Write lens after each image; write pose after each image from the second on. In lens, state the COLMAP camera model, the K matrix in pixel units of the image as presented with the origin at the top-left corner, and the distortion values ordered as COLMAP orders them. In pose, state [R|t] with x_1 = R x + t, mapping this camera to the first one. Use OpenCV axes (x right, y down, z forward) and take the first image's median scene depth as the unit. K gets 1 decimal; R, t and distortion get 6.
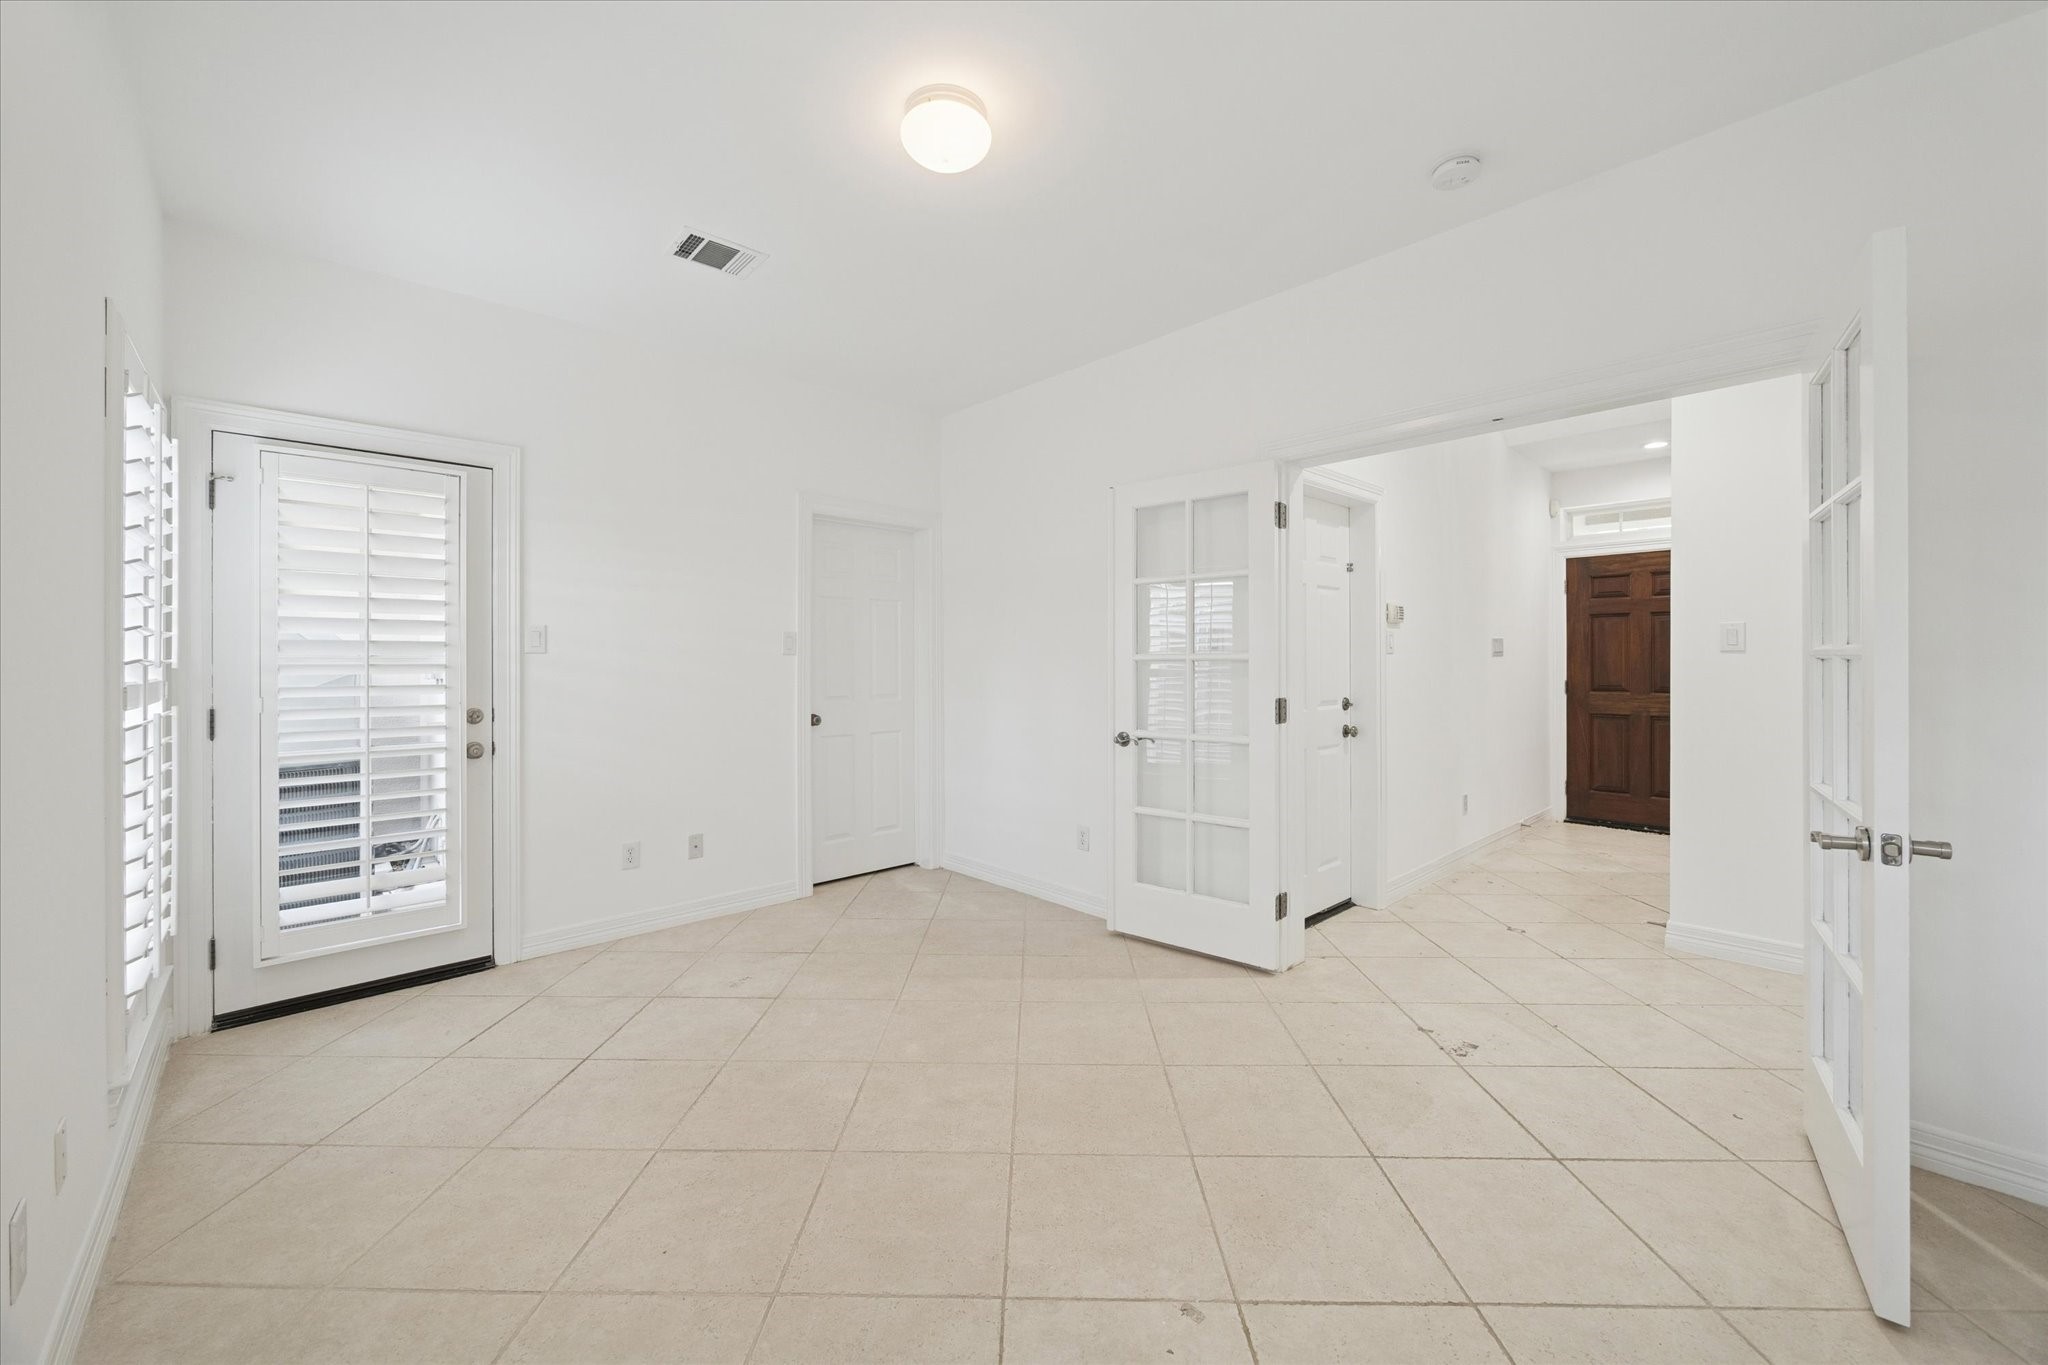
lens RADIAL K [[795.4, 0, 1030.3], [0, 795.4, 647.9], [0, 0, 1]] dist [-0.000733, -0.000007]
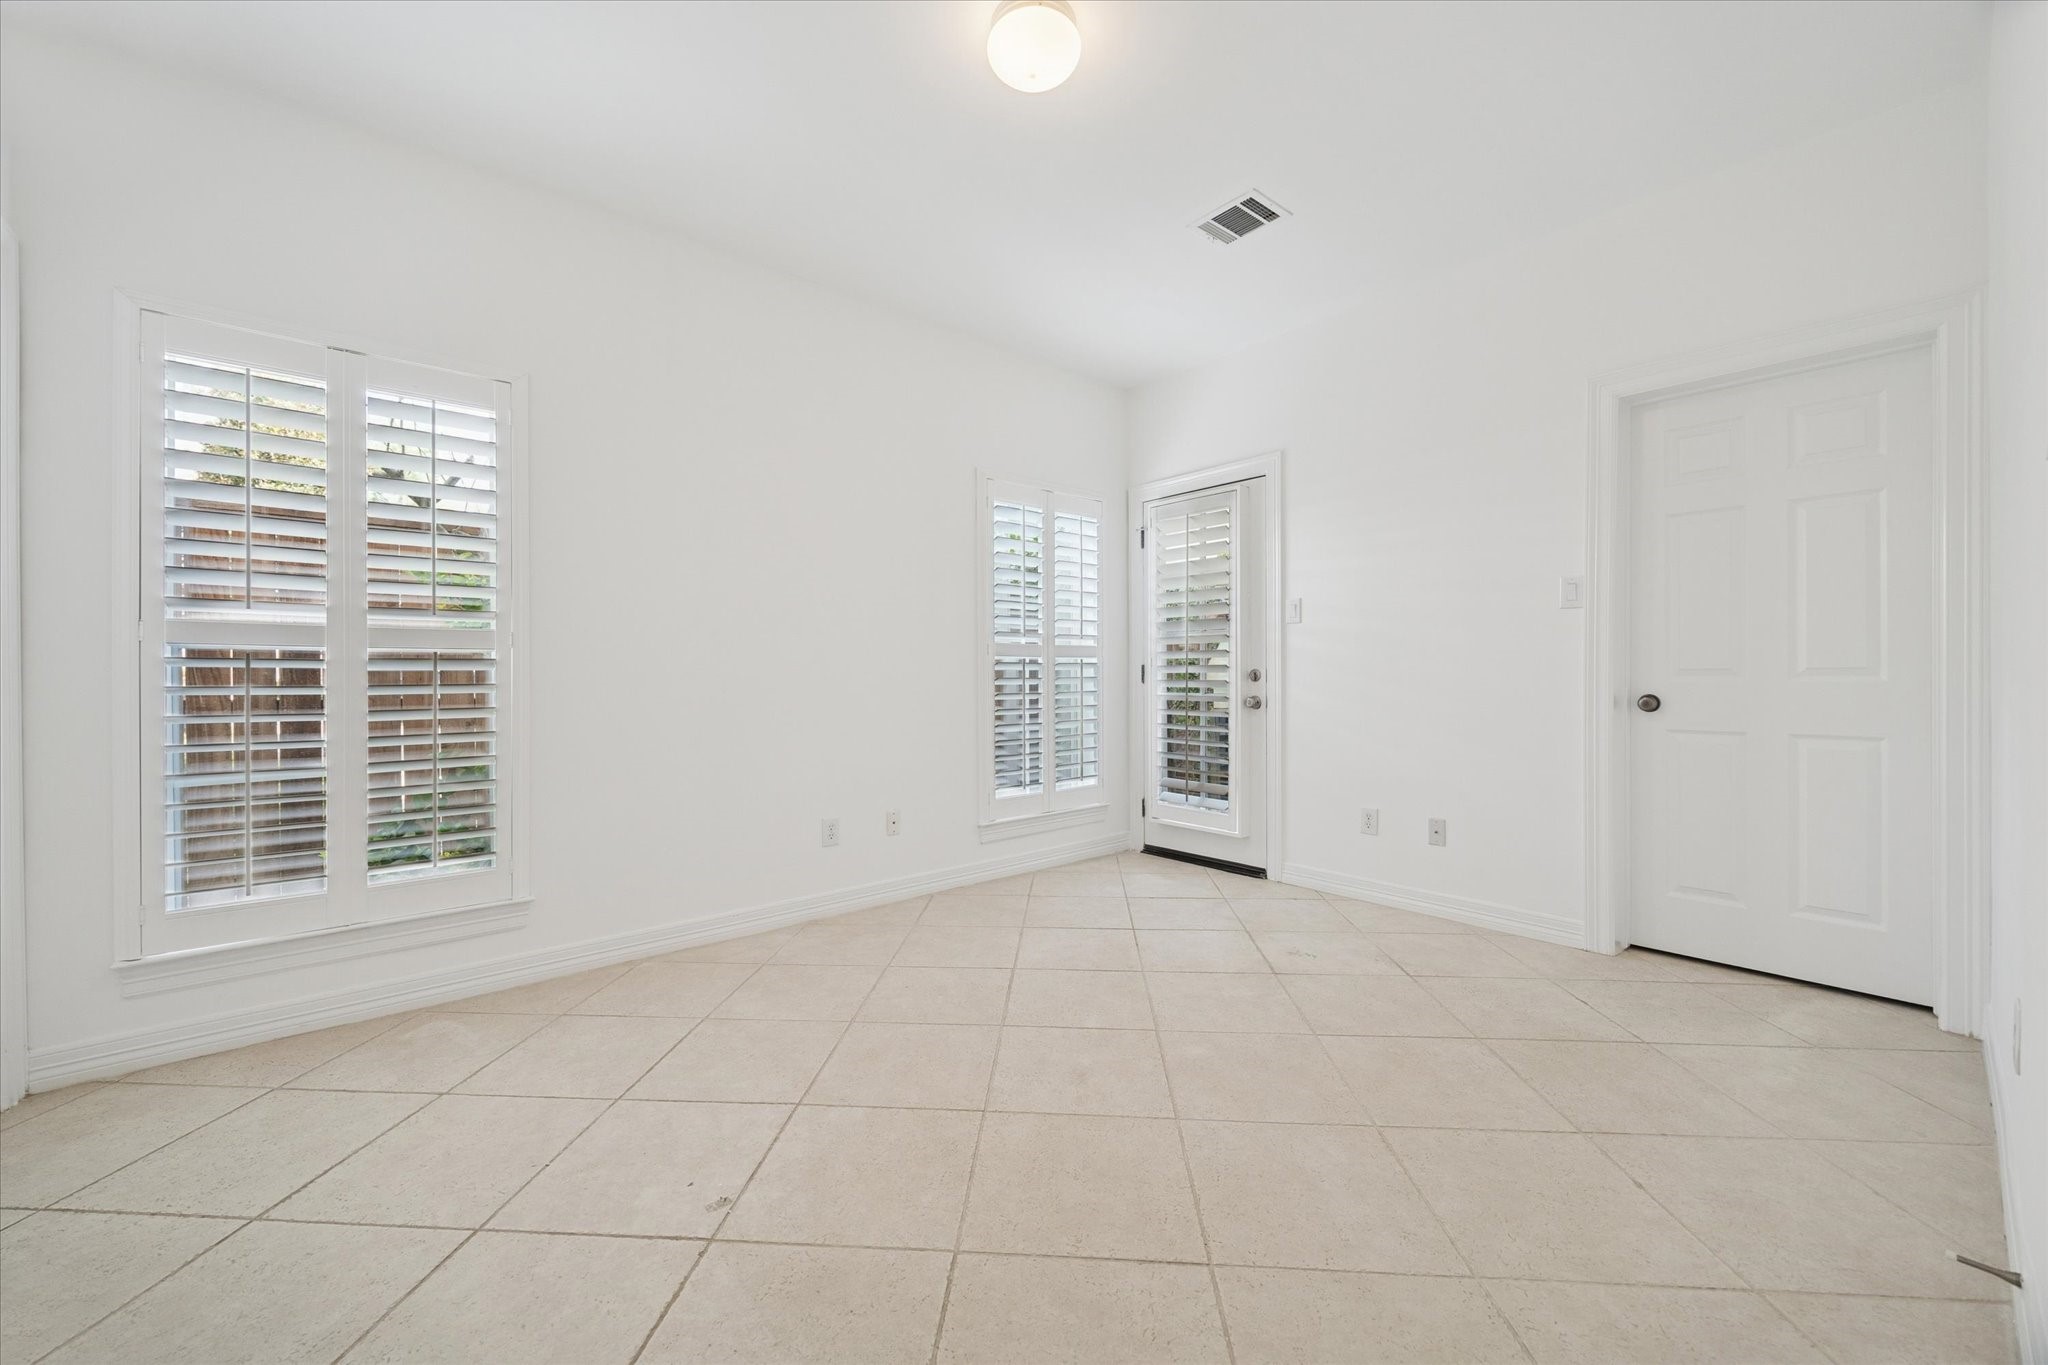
lens RADIAL K [[775.0, 0, 1005.5], [0, 775.0, 674.2], [0, 0, 1]] dist [-0.000158, 0.000151]
pose [[-0.059129, 0.002368, -0.998248, 0.532676], [0.019802, 0.999803, 0.001199, 0.071387], [0.998054, -0.019697, -0.059165, 0.651509]]
